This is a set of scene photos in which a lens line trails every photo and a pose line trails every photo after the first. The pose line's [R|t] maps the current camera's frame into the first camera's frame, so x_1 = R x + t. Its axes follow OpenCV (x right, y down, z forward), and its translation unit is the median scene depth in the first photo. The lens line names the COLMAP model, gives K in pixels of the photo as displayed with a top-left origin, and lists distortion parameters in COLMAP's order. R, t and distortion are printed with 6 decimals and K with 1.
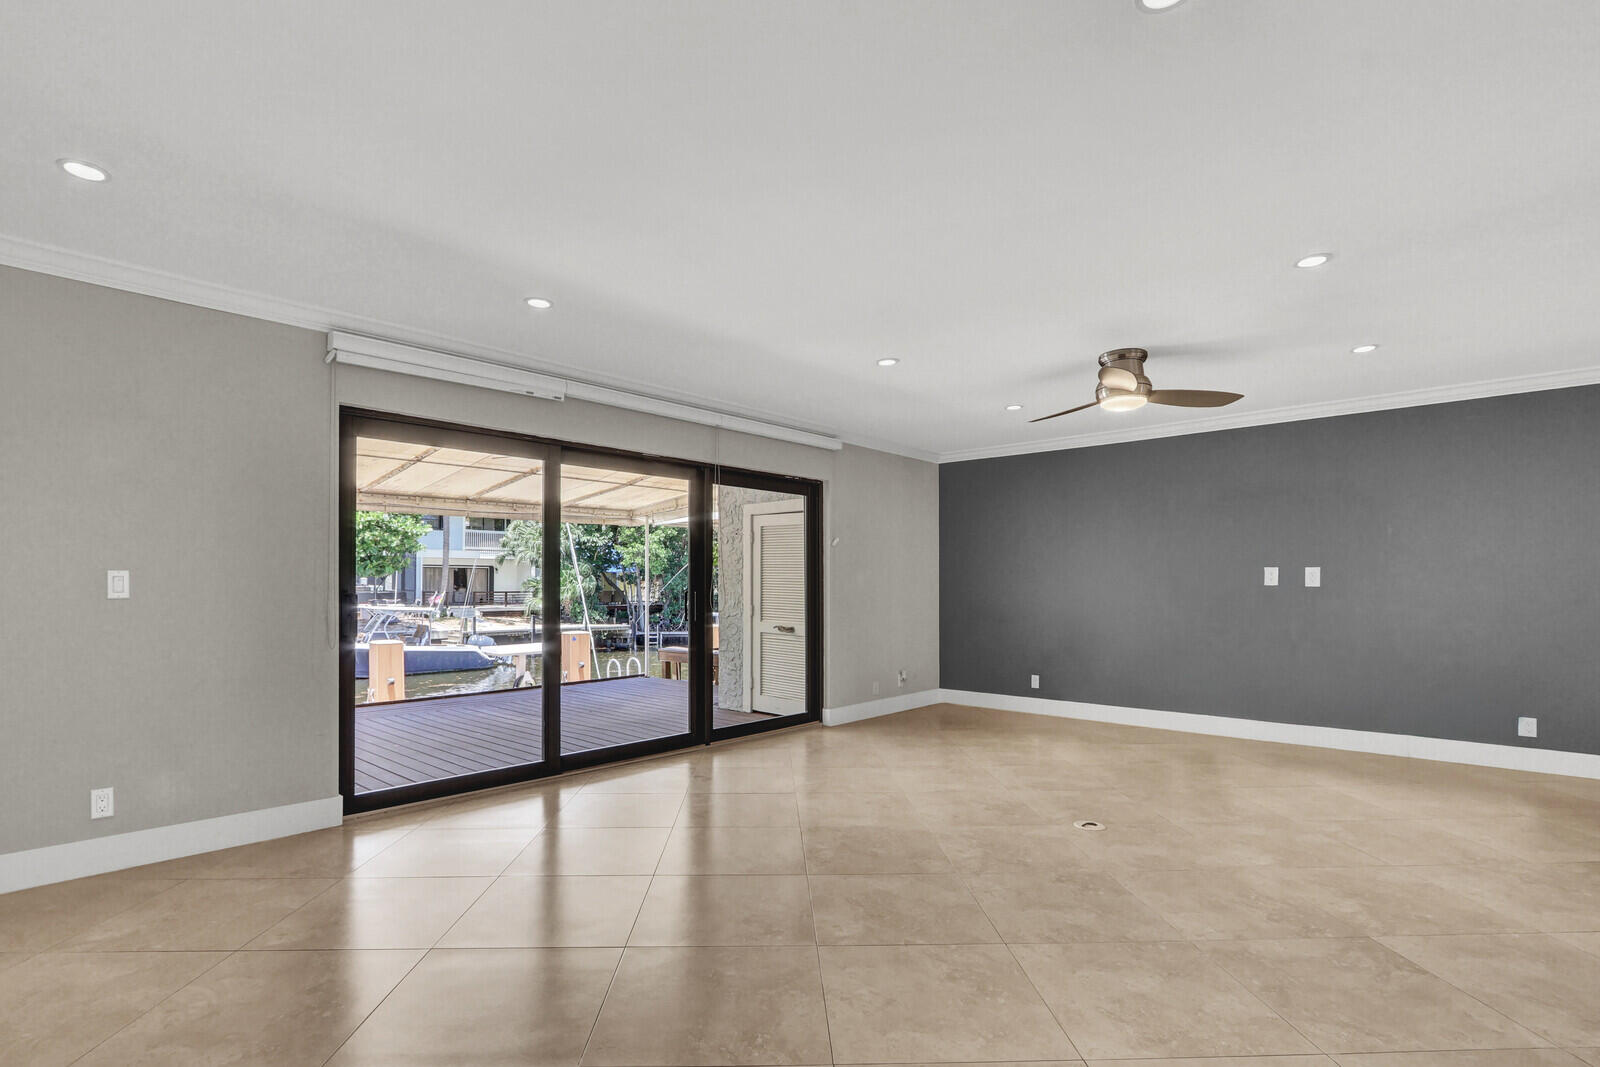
lens RADIAL K [[768.5, 0, 797.3], [0, 768.5, 583.3], [0, 0, 1]] dist [0.000553, 0.000158]
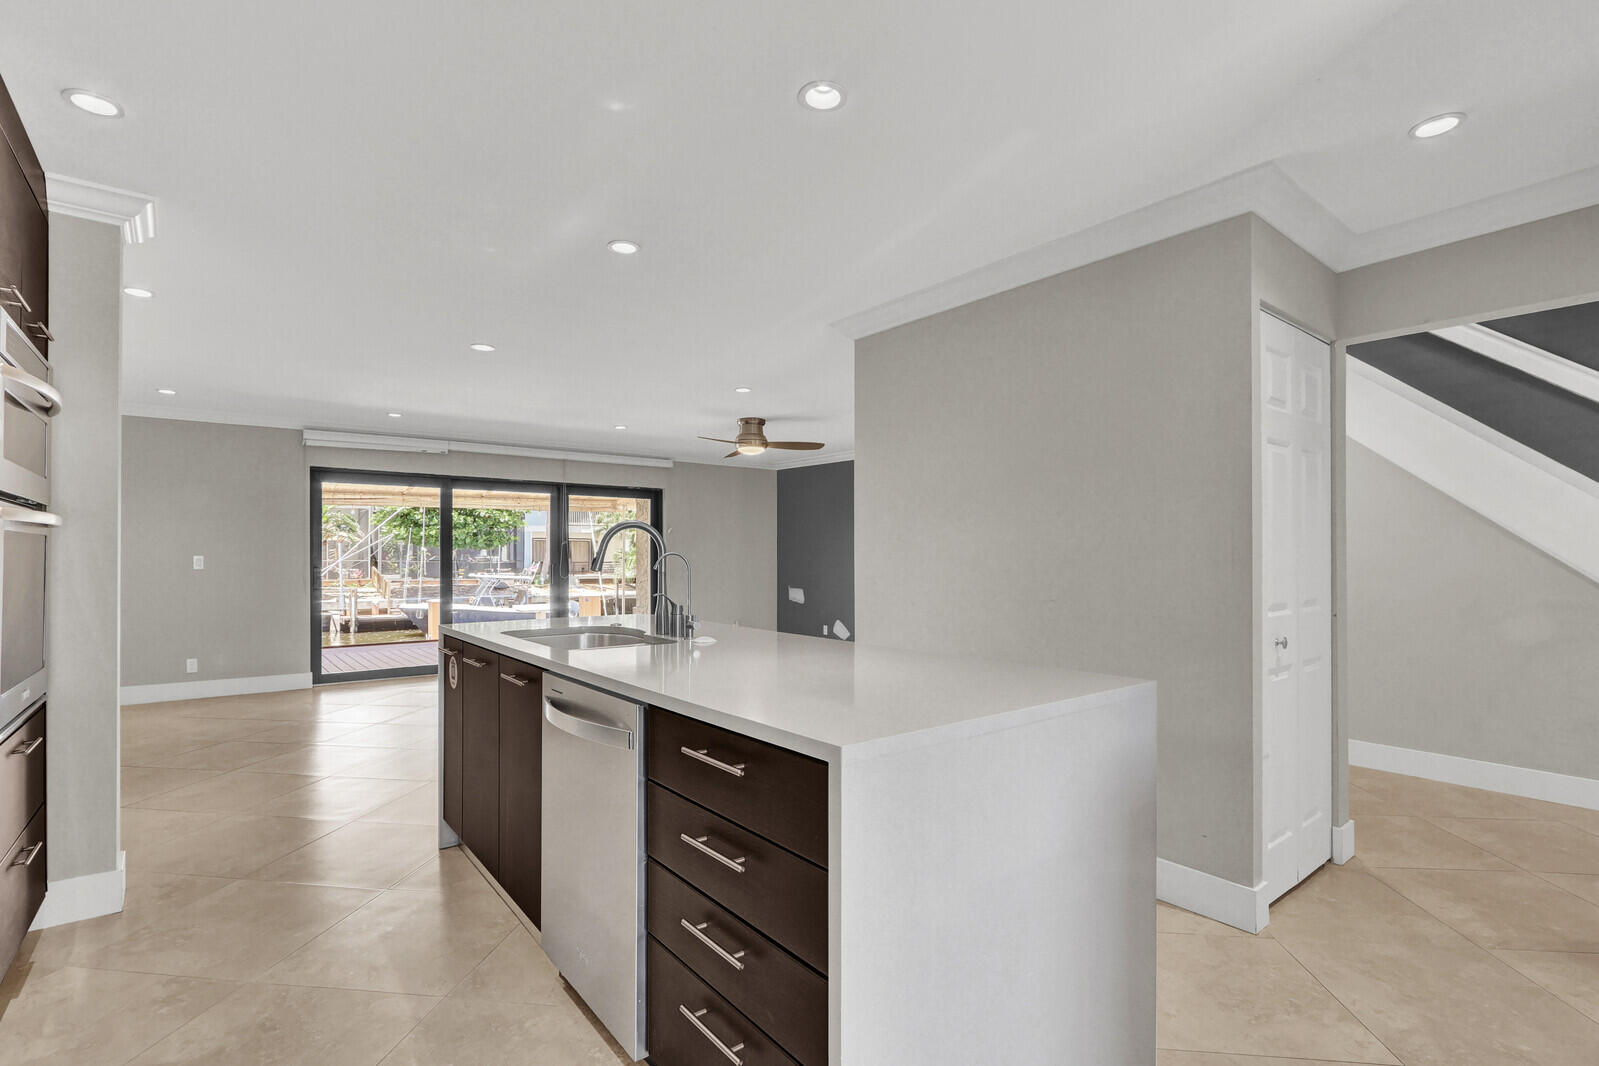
lens RADIAL K [[748.1, 0, 826.3], [0, 748.1, 562.4], [0, 0, 1]] dist [-0.015334, -0.000054]
pose [[0.993068, -0.001798, -0.117530, 0.707813], [0.003321, 0.999913, 0.012767, -0.012505], [0.117497, -0.013069, 0.992987, -0.537335]]
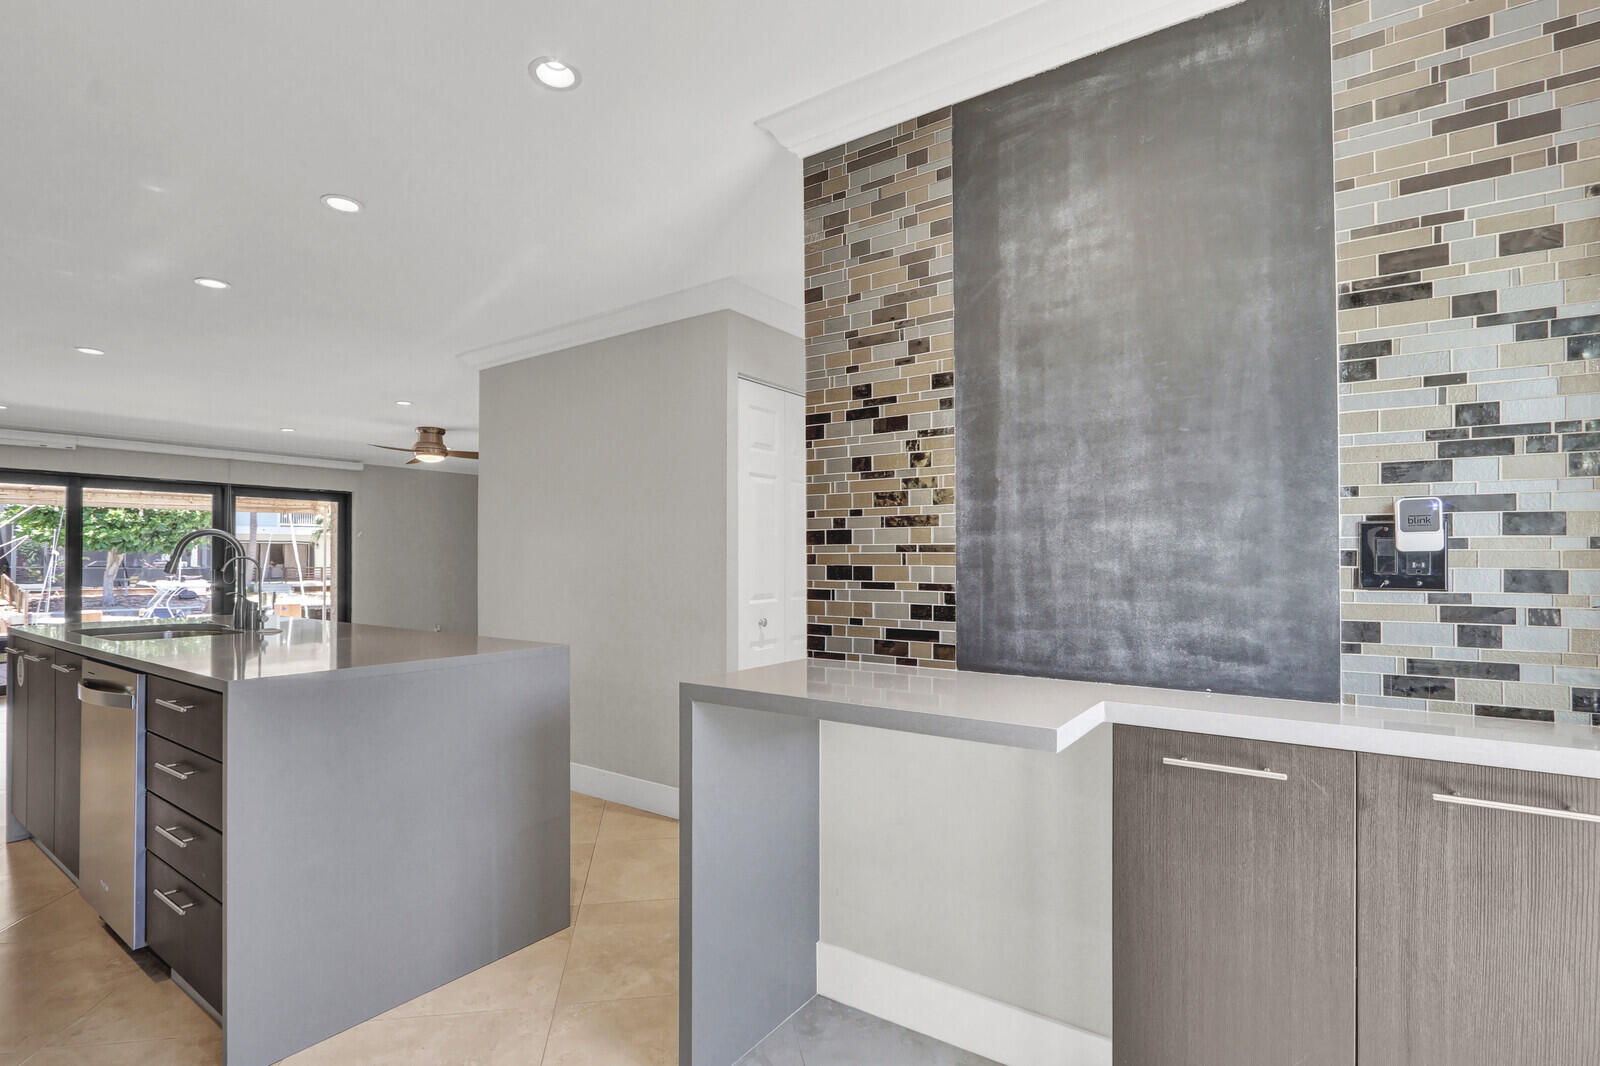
lens RADIAL K [[745.7, 0, 800.0], [0, 745.7, 559.6], [0, 0, 1]] dist [-0.000374, -0.000603]
pose [[0.988906, -0.004514, 0.148475, 0.907692], [0.003903, 0.999983, 0.004404, -0.011986], [-0.148492, -0.003776, 0.988906, -0.707259]]
